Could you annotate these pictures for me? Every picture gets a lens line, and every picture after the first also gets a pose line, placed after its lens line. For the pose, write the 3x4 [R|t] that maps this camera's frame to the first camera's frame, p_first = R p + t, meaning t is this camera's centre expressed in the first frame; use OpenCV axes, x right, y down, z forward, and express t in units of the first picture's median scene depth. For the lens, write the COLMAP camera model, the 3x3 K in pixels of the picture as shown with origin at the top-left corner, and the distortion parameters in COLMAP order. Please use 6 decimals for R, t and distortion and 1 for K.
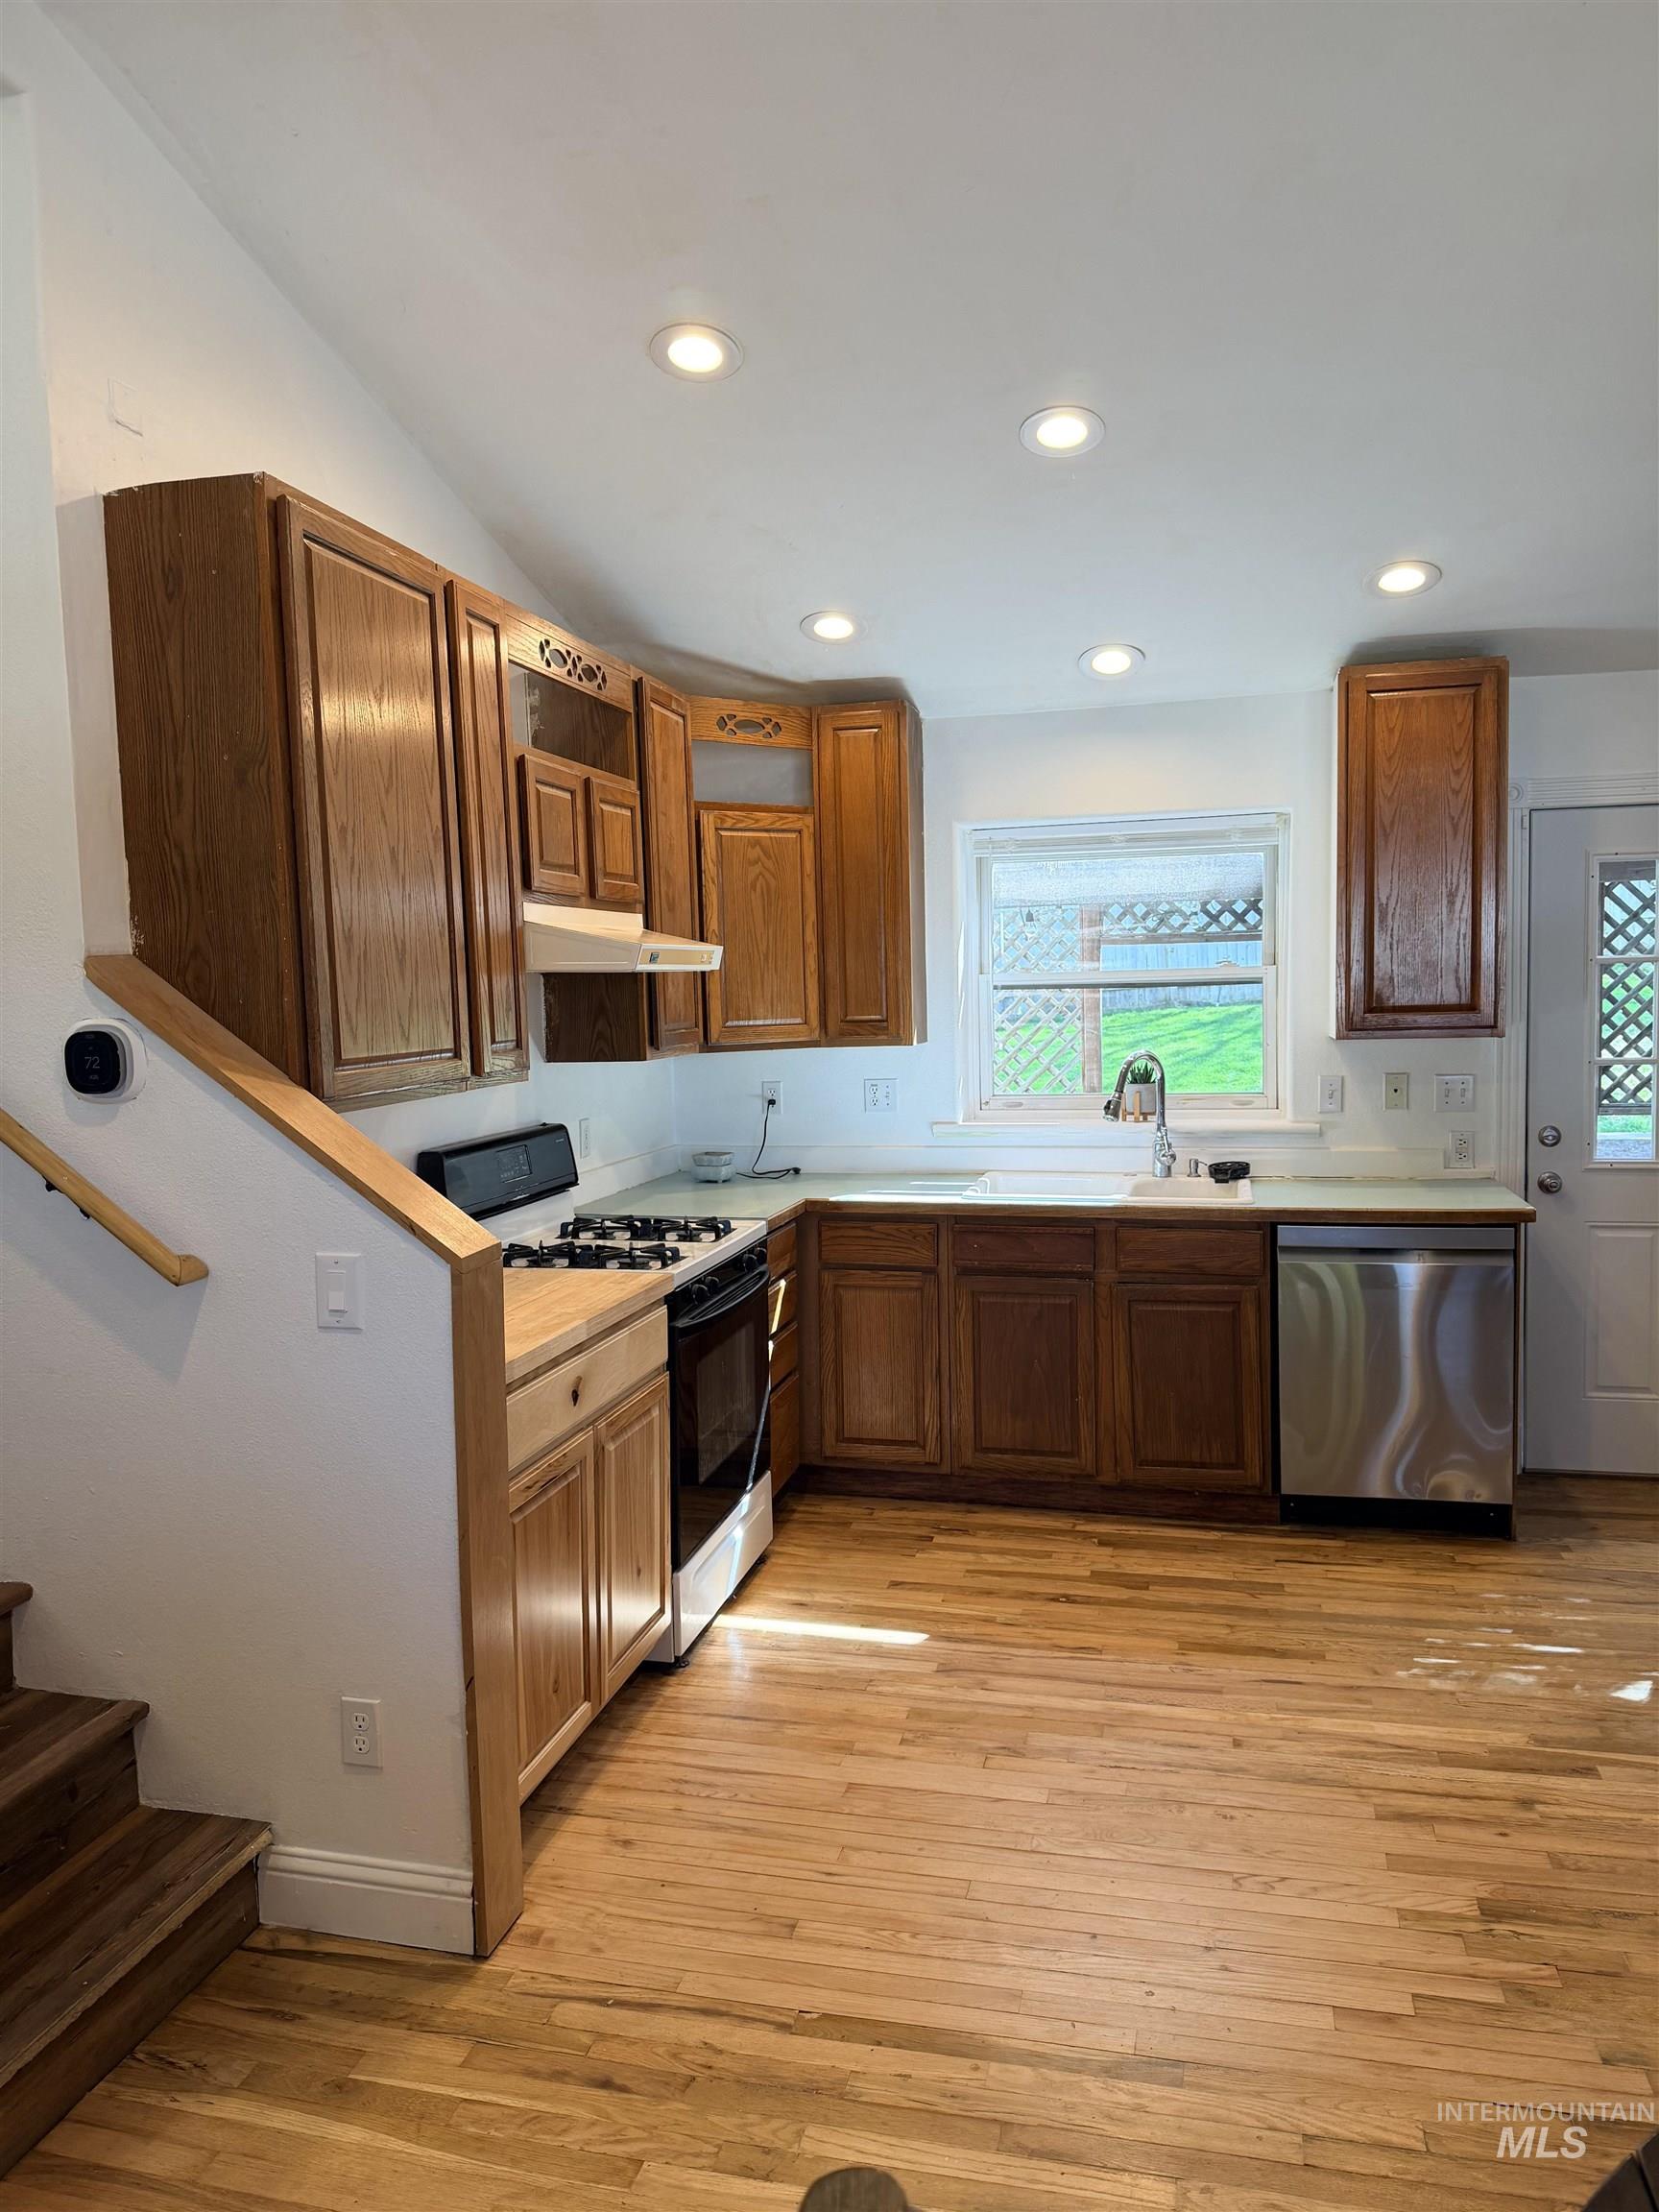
lens RADIAL K [[1540.8, 0, 835.7], [0, 1540.8, 1105.5], [0, 0, 1]] dist [0.000030, -0.001000]
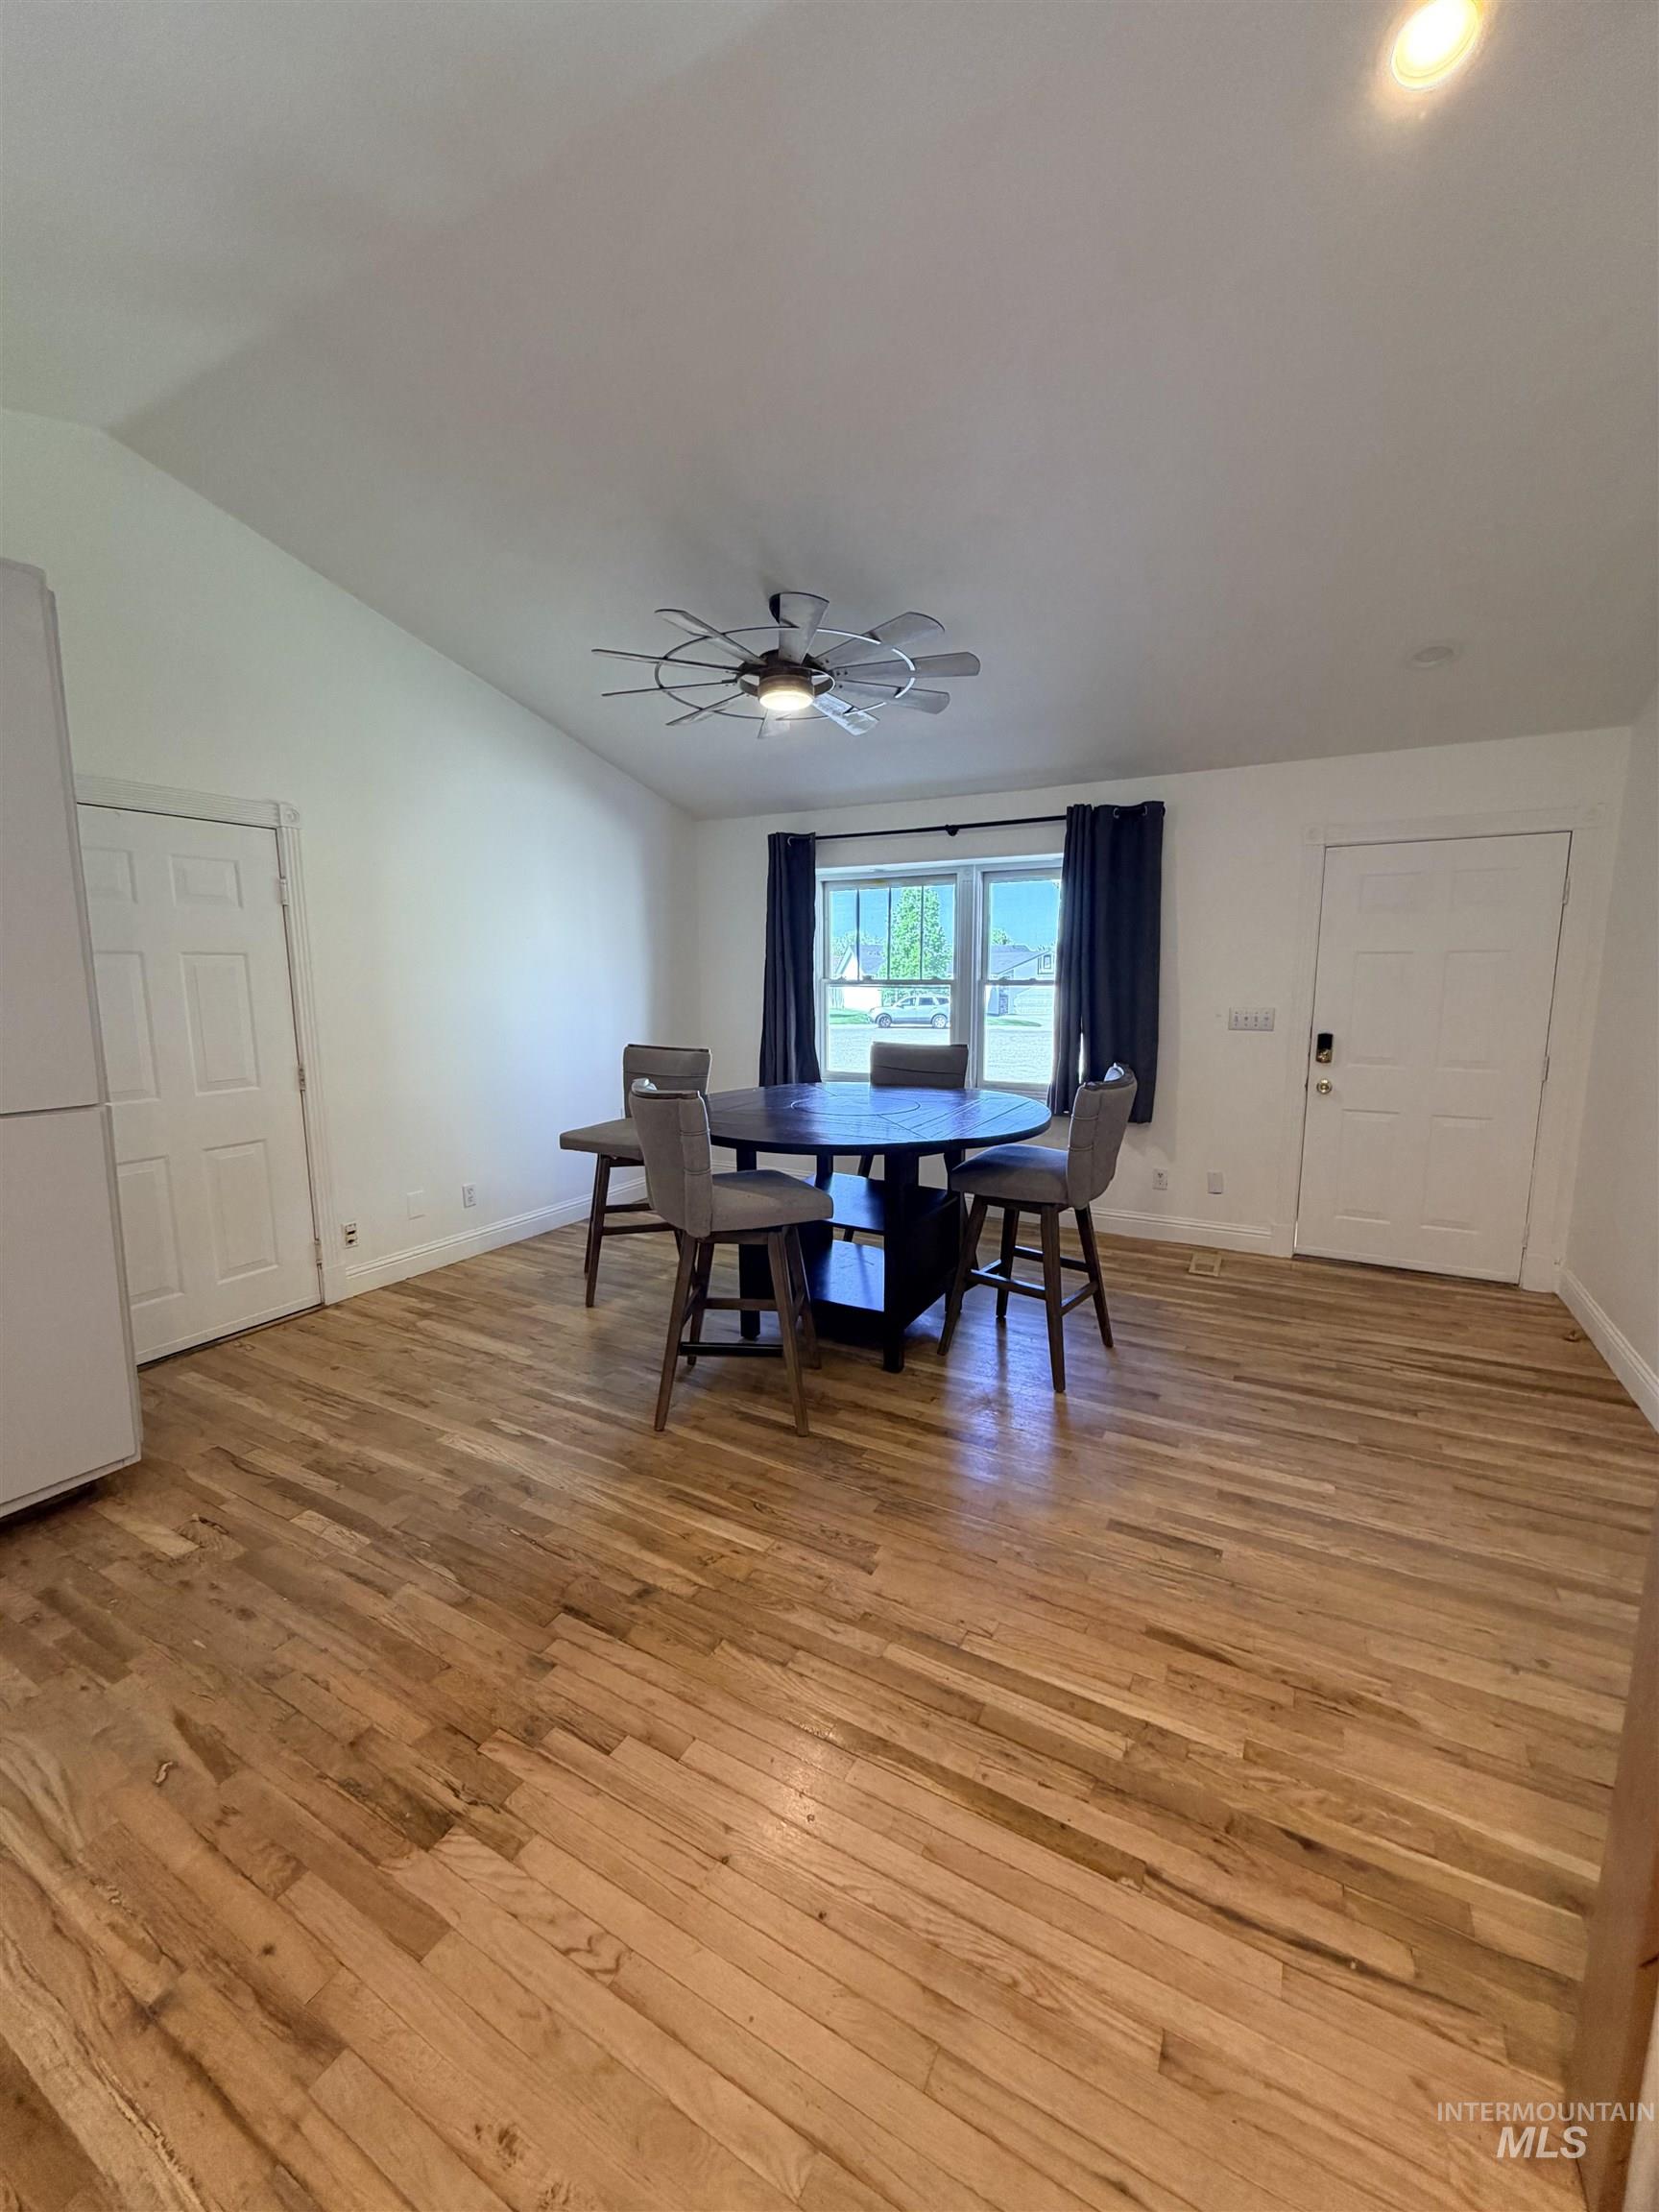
lens RADIAL K [[877.8, 0, 818.0], [0, 877.8, 1104.9], [0, 0, 1]] dist [-0.000355, -0.000296]
pose [[-0.960592, -0.012578, 0.277679, 0.028382], [0.048856, 0.975785, 0.213208, -0.070031], [-0.273637, 0.218372, -0.936716, 1.540043]]
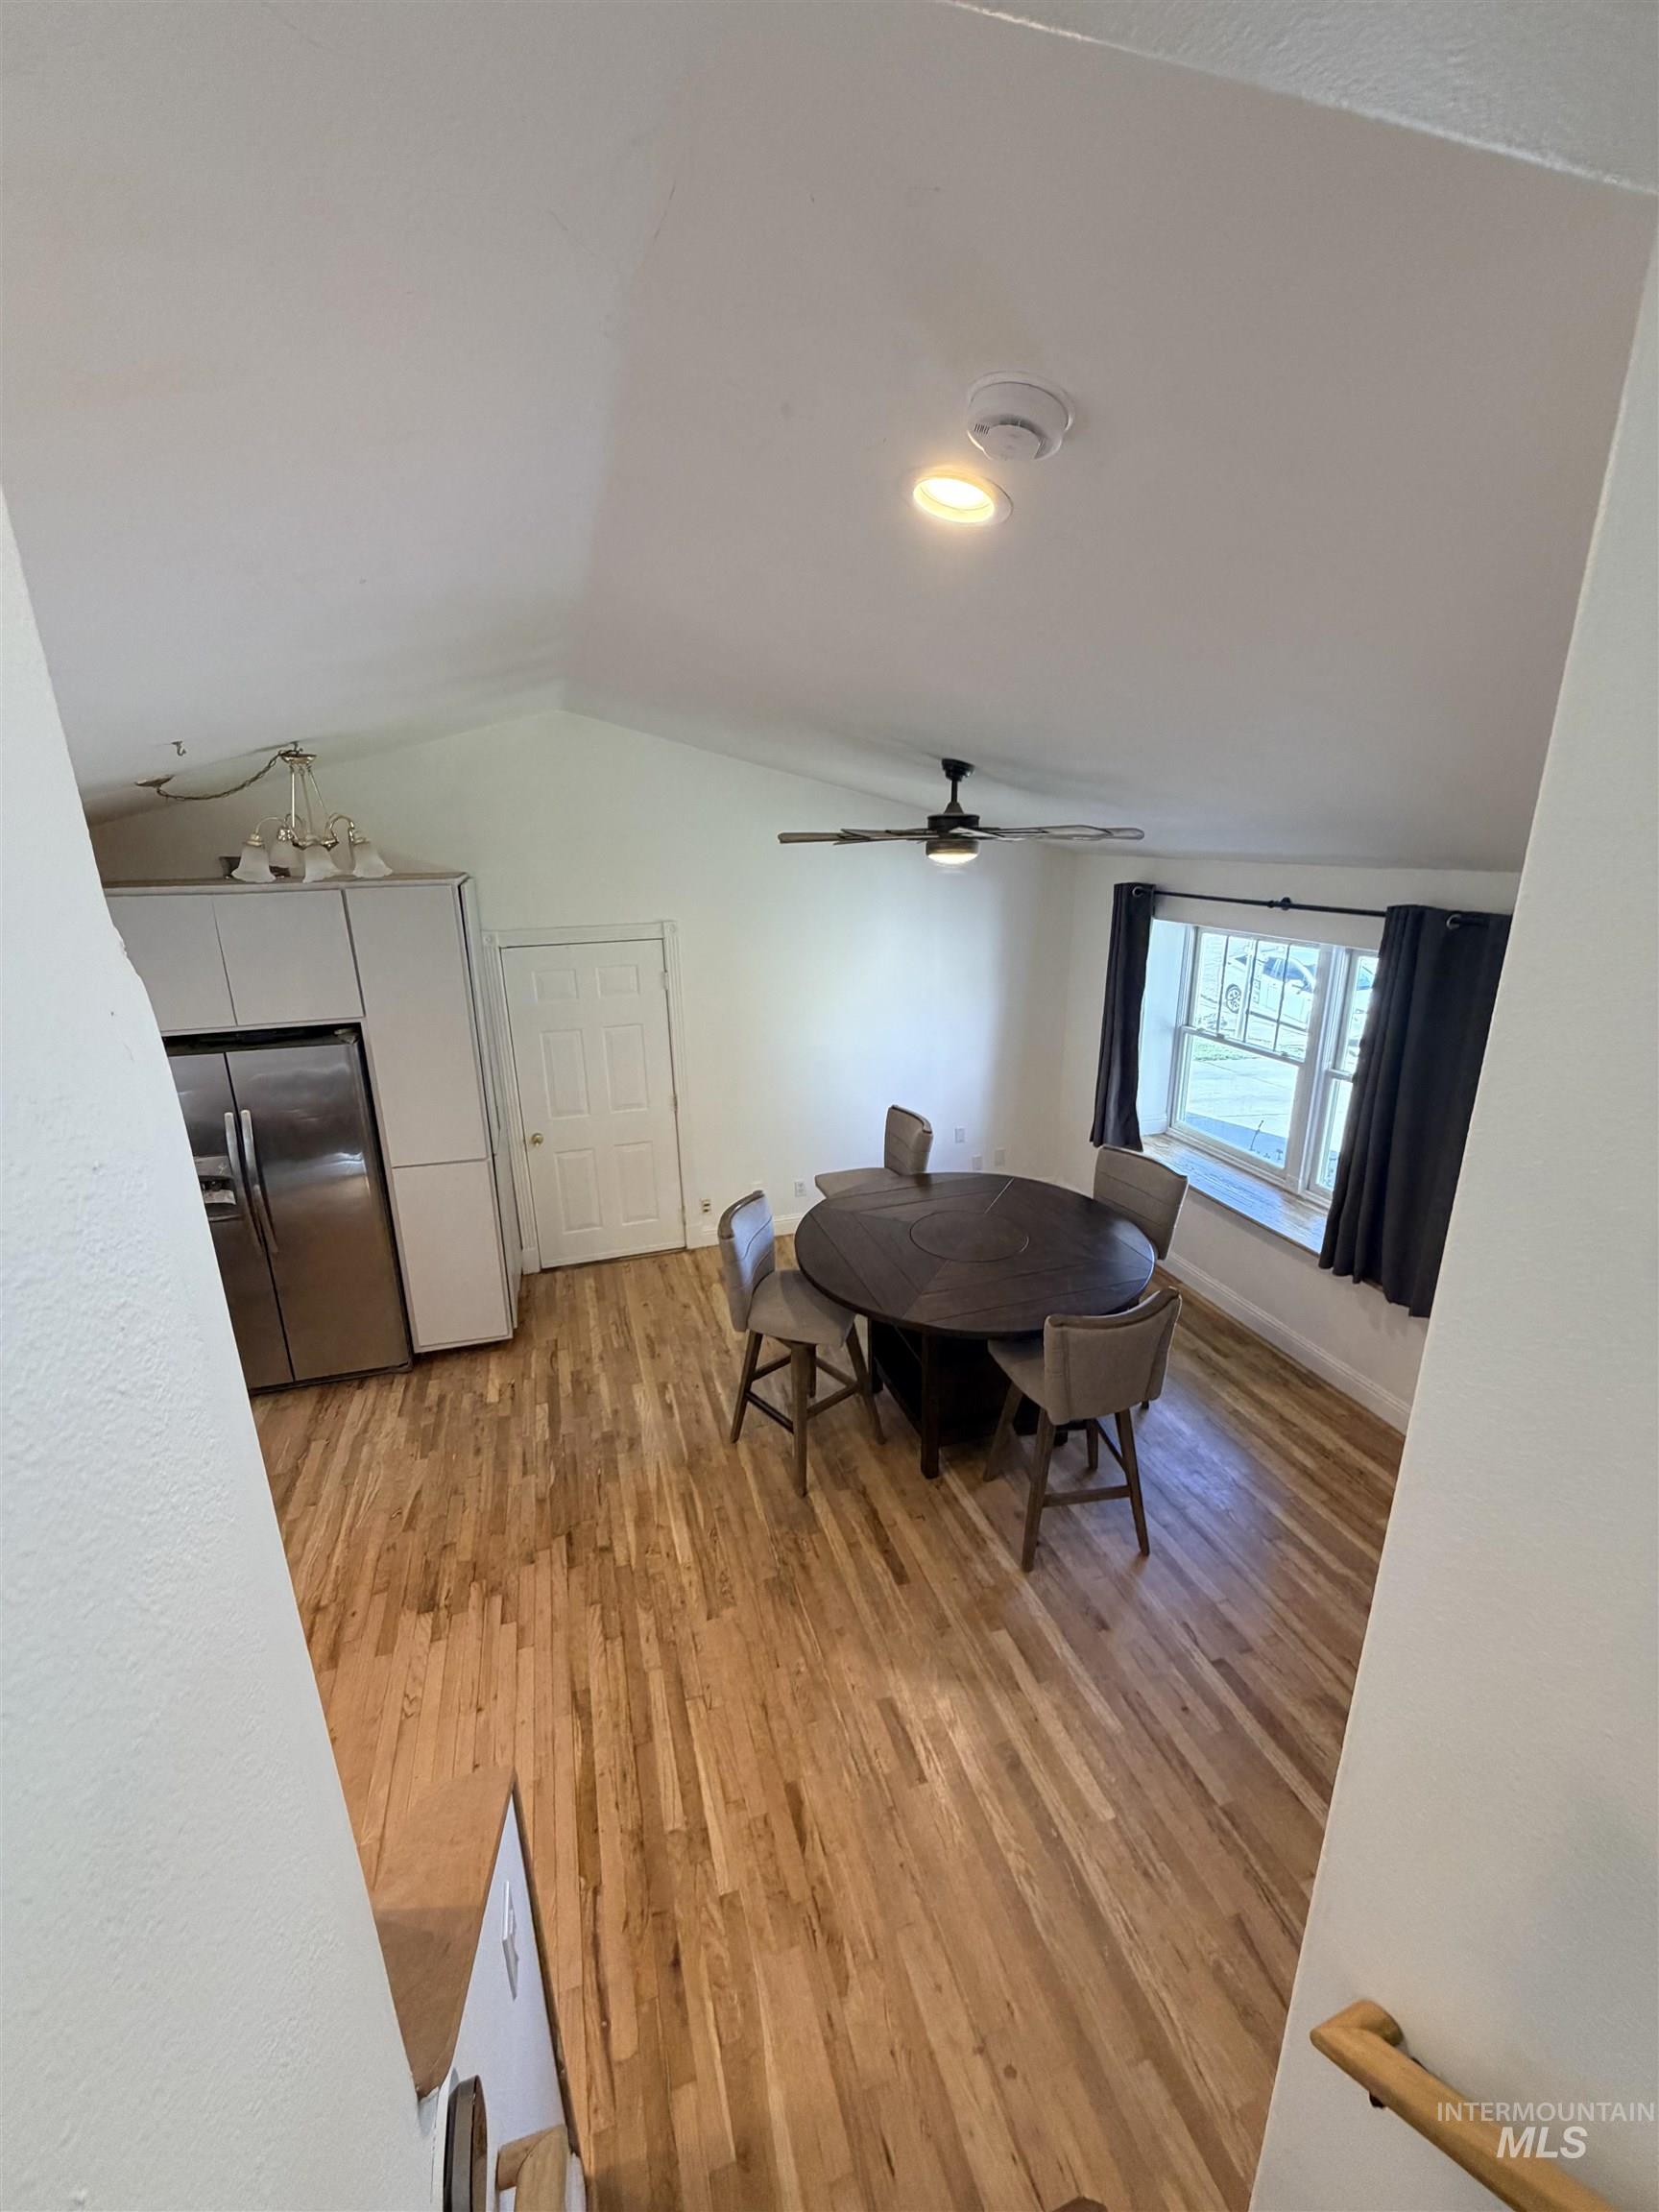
lens RADIAL K [[877.8, 0, 821.9], [0, 877.8, 1098.8], [0, 0, 1]] dist [-0.000355, -0.000296]
pose [[-0.508720, -0.214011, 0.833909, -0.793469], [0.098771, 0.947708, 0.303471, -0.511312], [-0.855248, 0.236748, -0.460979, 1.039000]]
